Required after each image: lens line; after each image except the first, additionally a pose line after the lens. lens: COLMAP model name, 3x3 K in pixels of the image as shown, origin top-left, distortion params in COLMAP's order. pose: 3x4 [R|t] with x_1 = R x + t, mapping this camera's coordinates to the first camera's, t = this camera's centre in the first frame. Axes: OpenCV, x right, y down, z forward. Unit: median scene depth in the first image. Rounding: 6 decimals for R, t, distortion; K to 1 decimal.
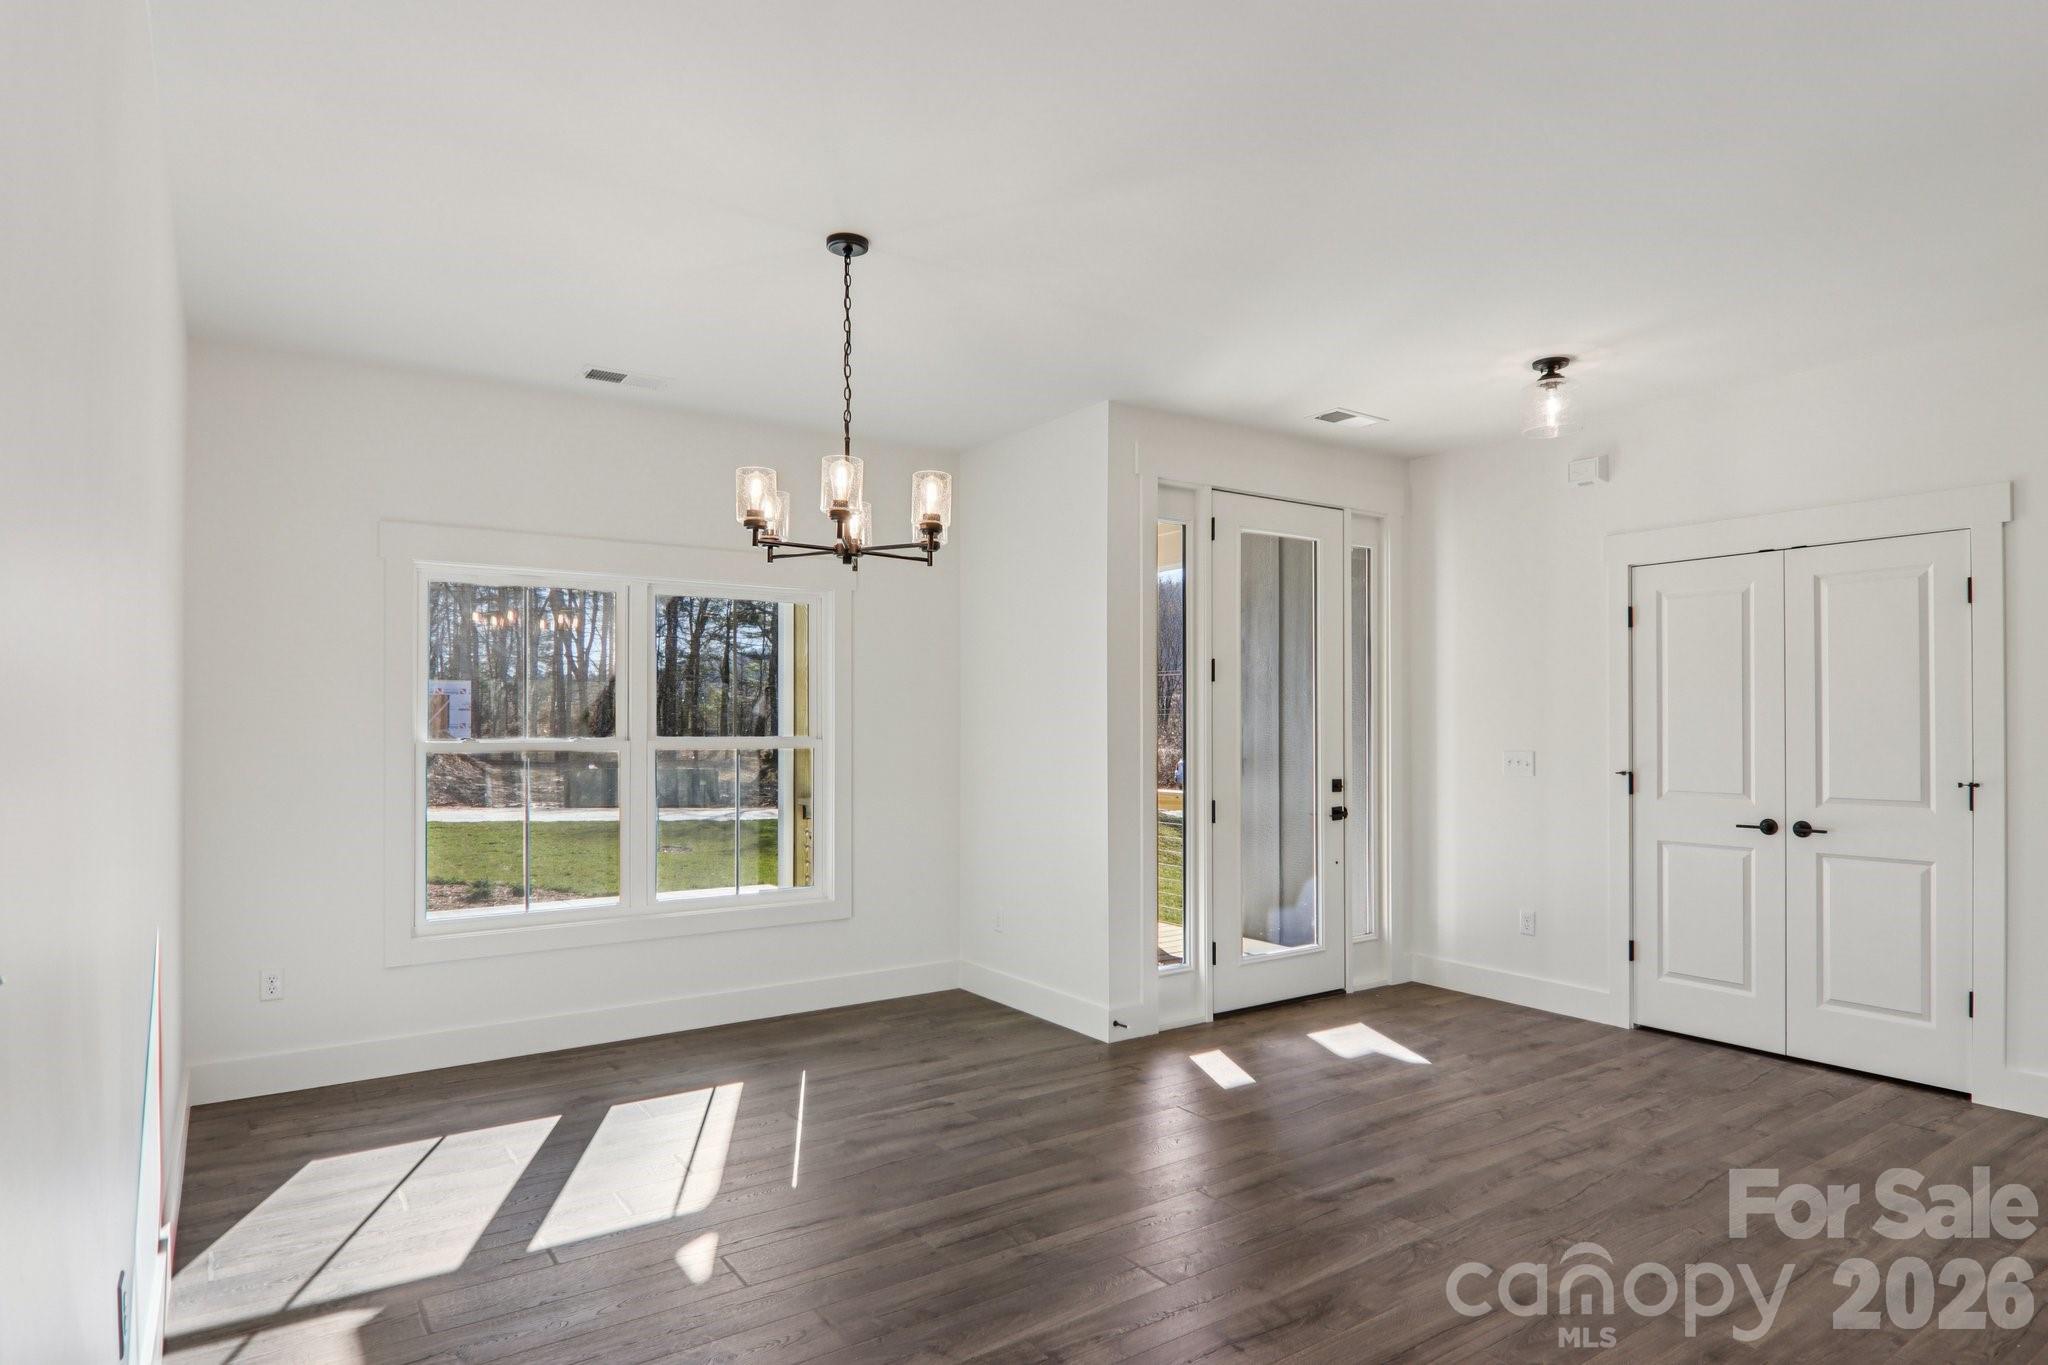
lens RADIAL K [[1141.9, 0, 1015.2], [0, 1141.9, 701.9], [0, 0, 1]] dist [0.003353, -0.020972]
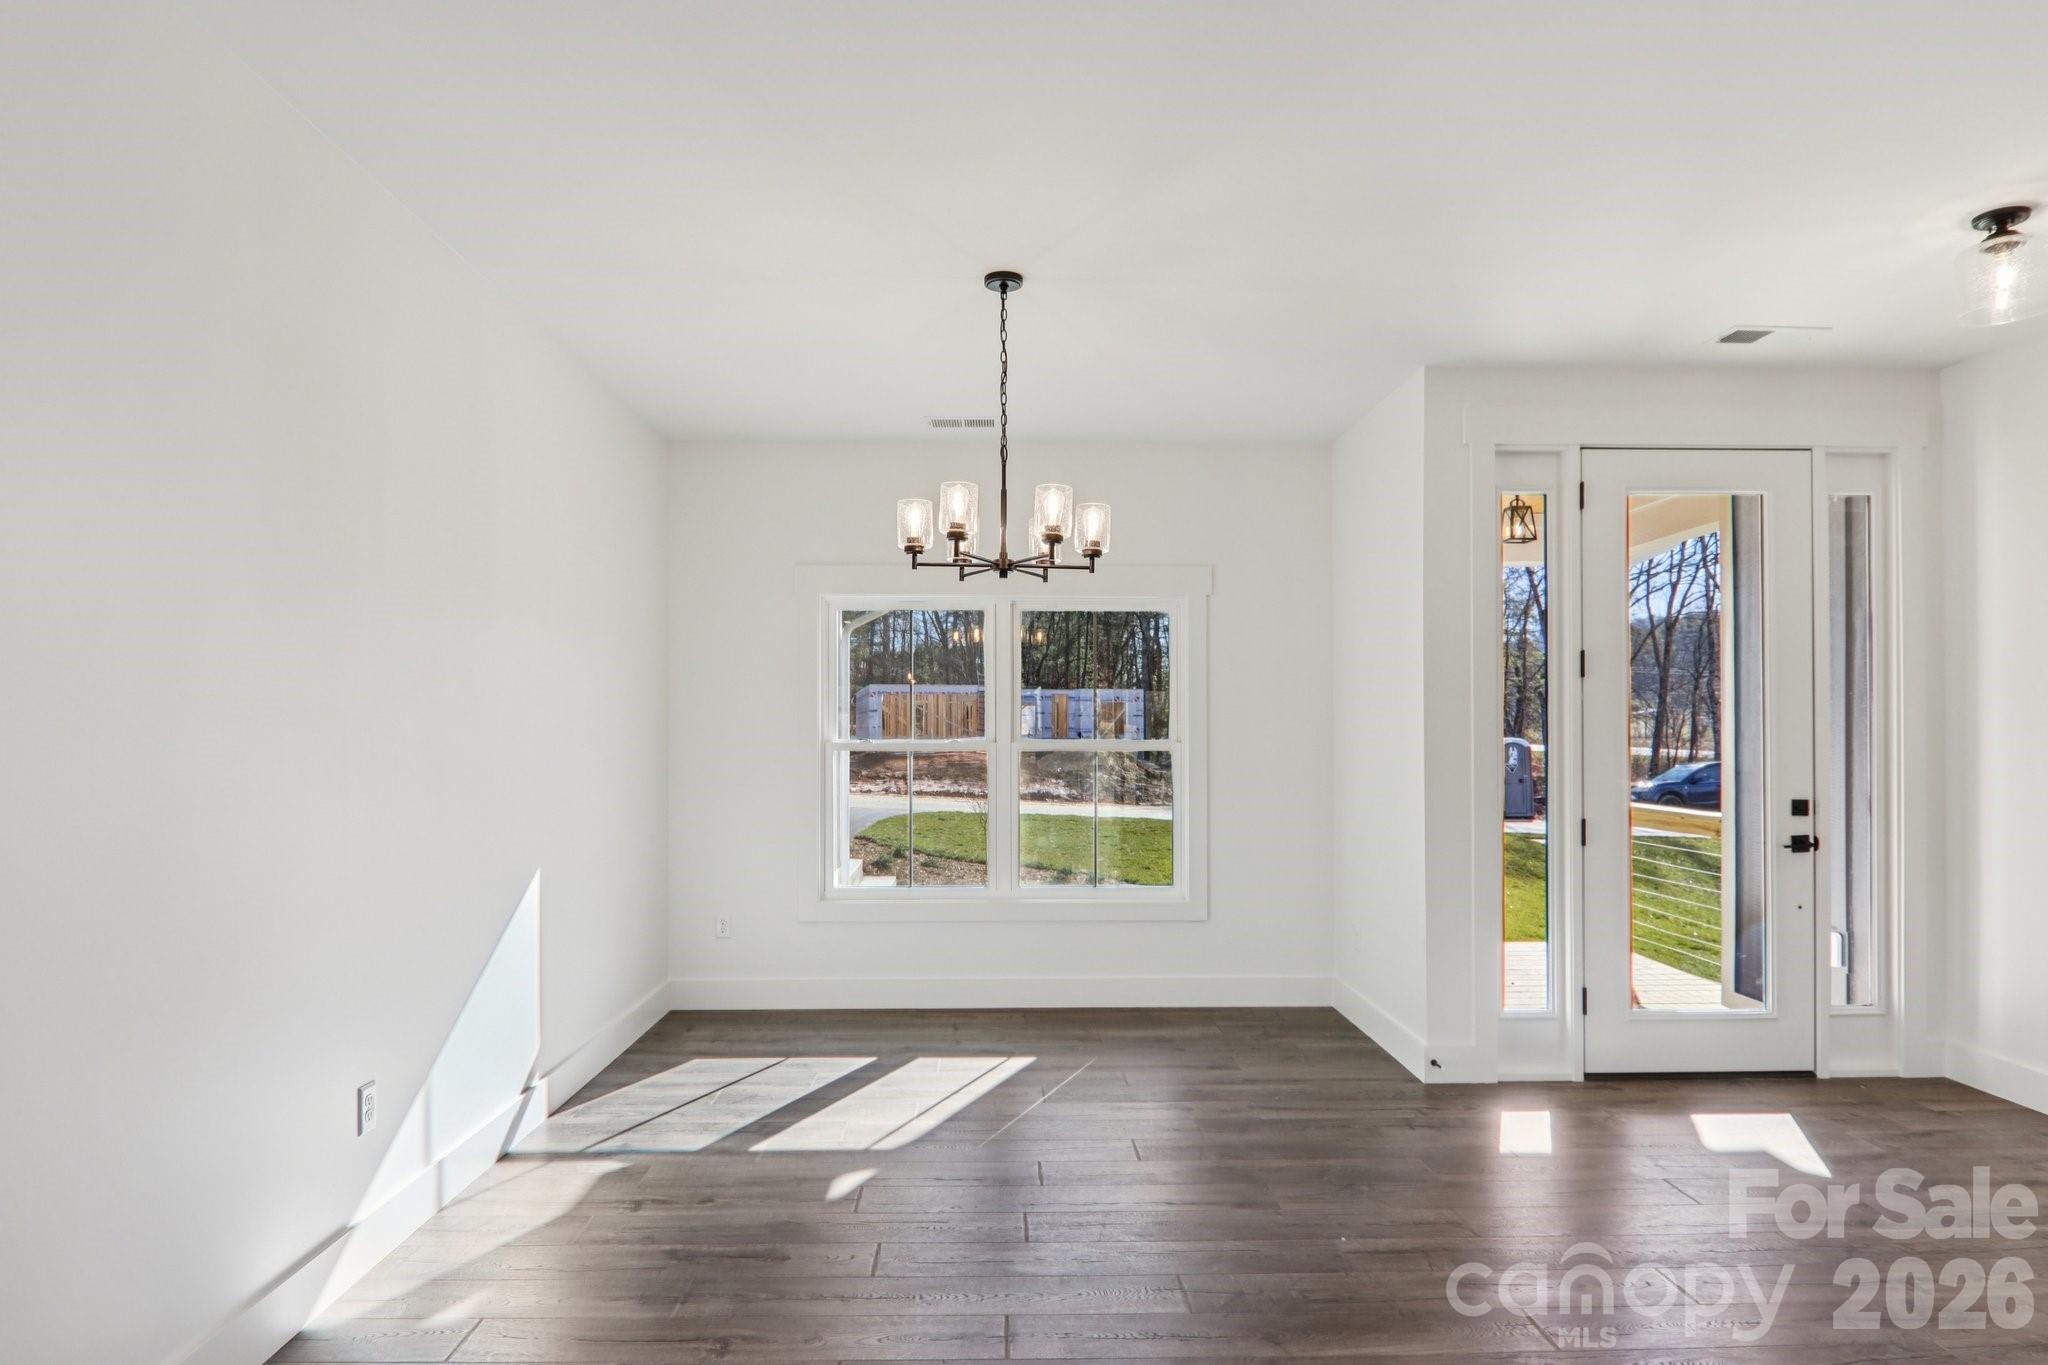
lens RADIAL K [[1160.8, 0, 1021.7], [0, 1160.8, 706.0], [0, 0, 1]] dist [0.003796, -0.018112]
pose [[0.834251, -0.009857, -0.551297, 0.326156], [0.009298, 0.999950, -0.003808, 0.003098], [0.551307, -0.001950, 0.834300, 0.065836]]
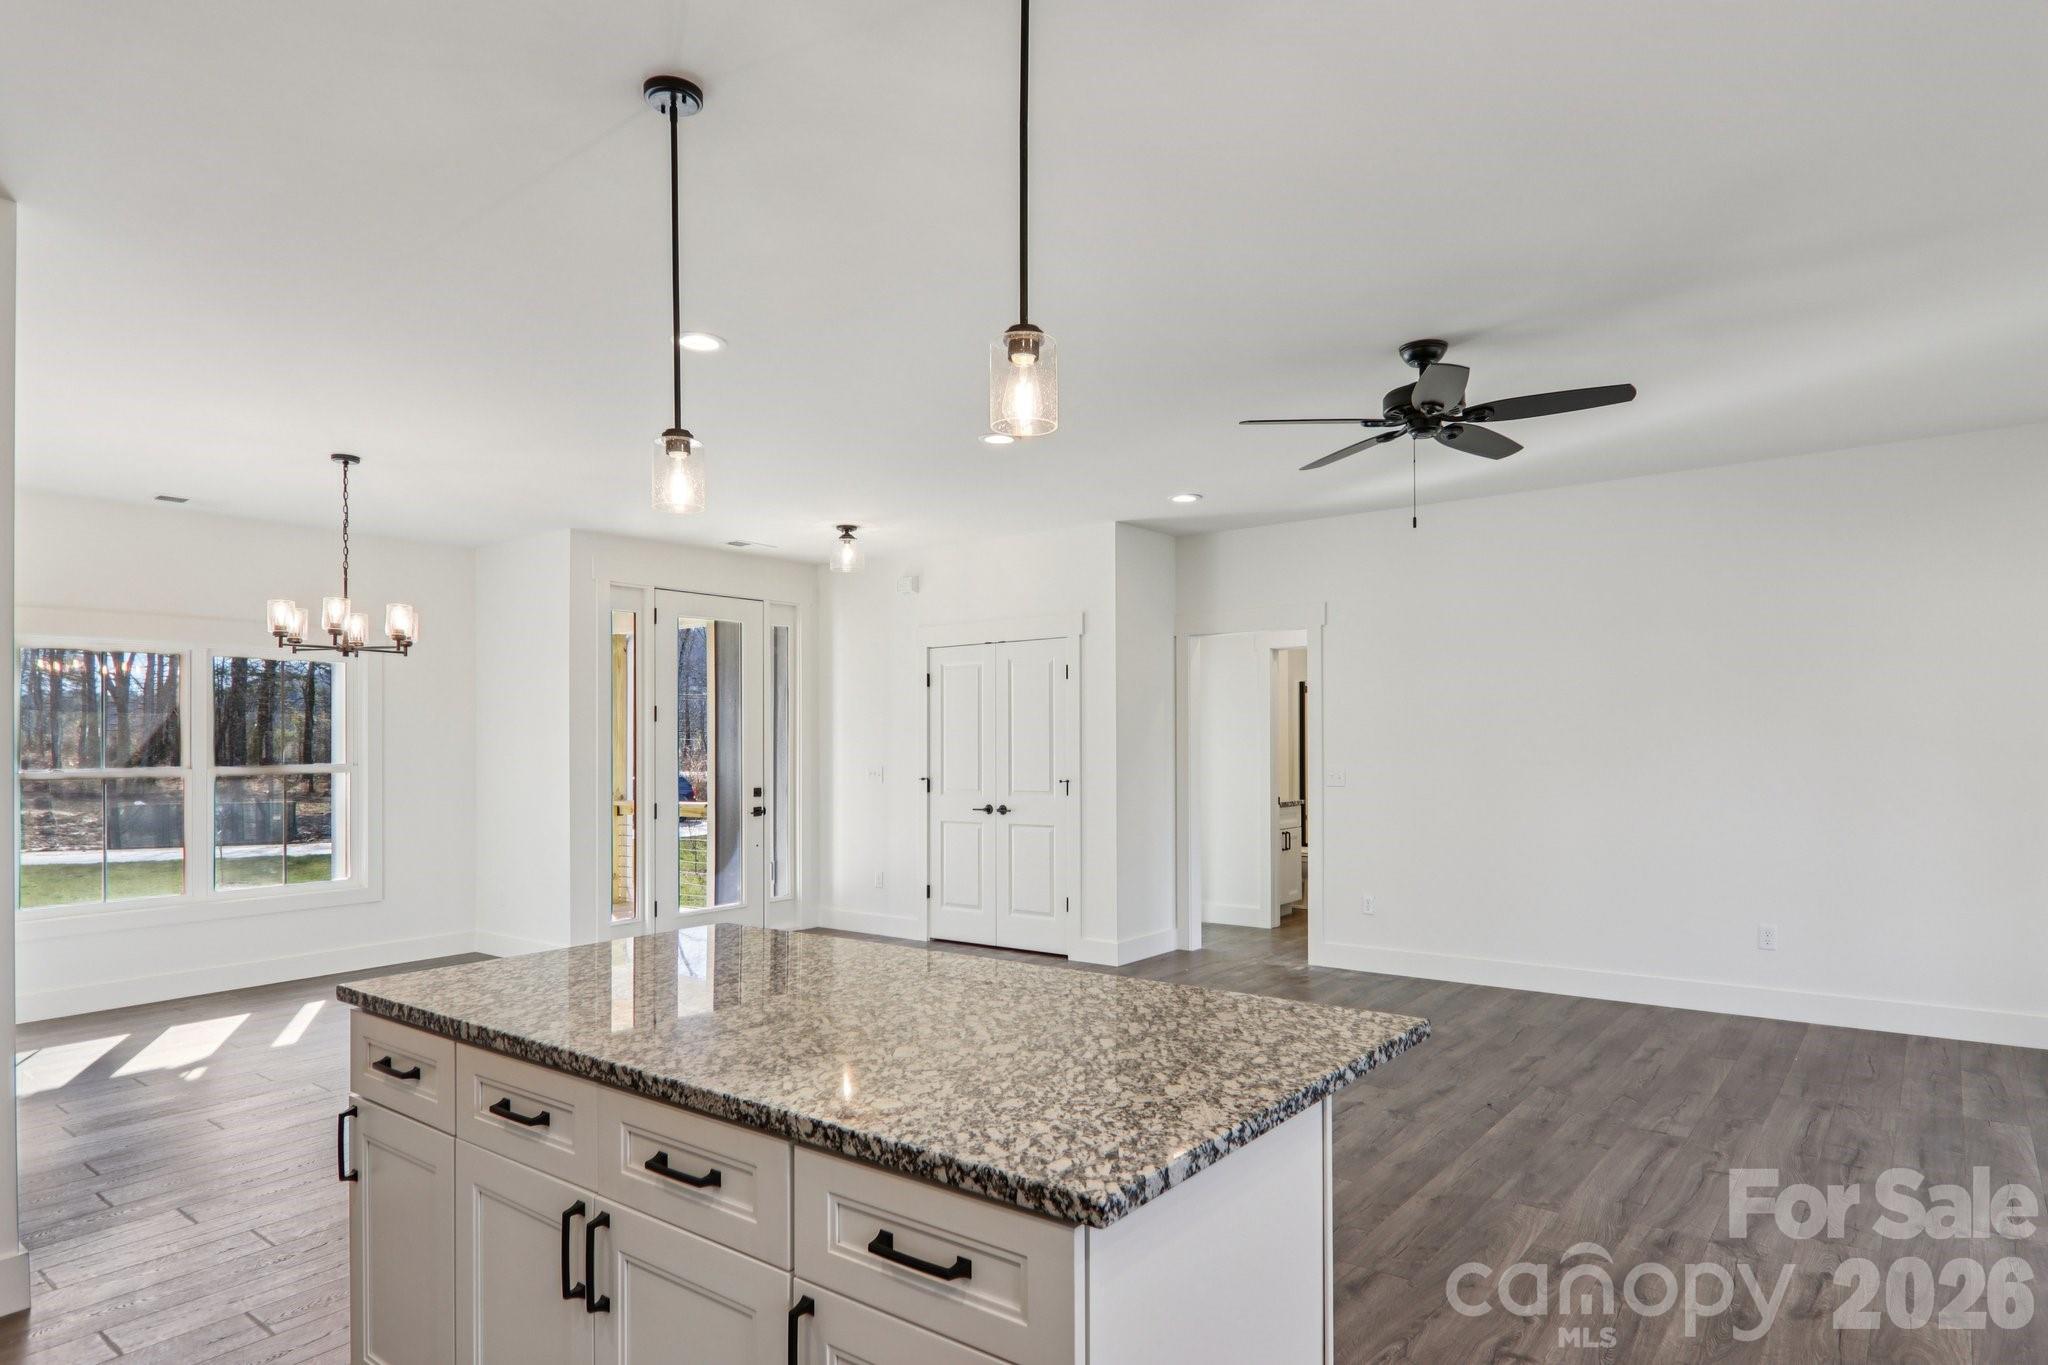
lens RADIAL K [[1164.6, 0, 1025.1], [0, 1164.6, 730.6], [0, 0, 1]] dist [0.001005, -0.034784]
pose [[0.954337, -0.005884, 0.298676, 0.195858], [0.004203, 0.999972, 0.006270, -0.014931], [-0.298704, -0.004729, 0.954334, -0.601994]]
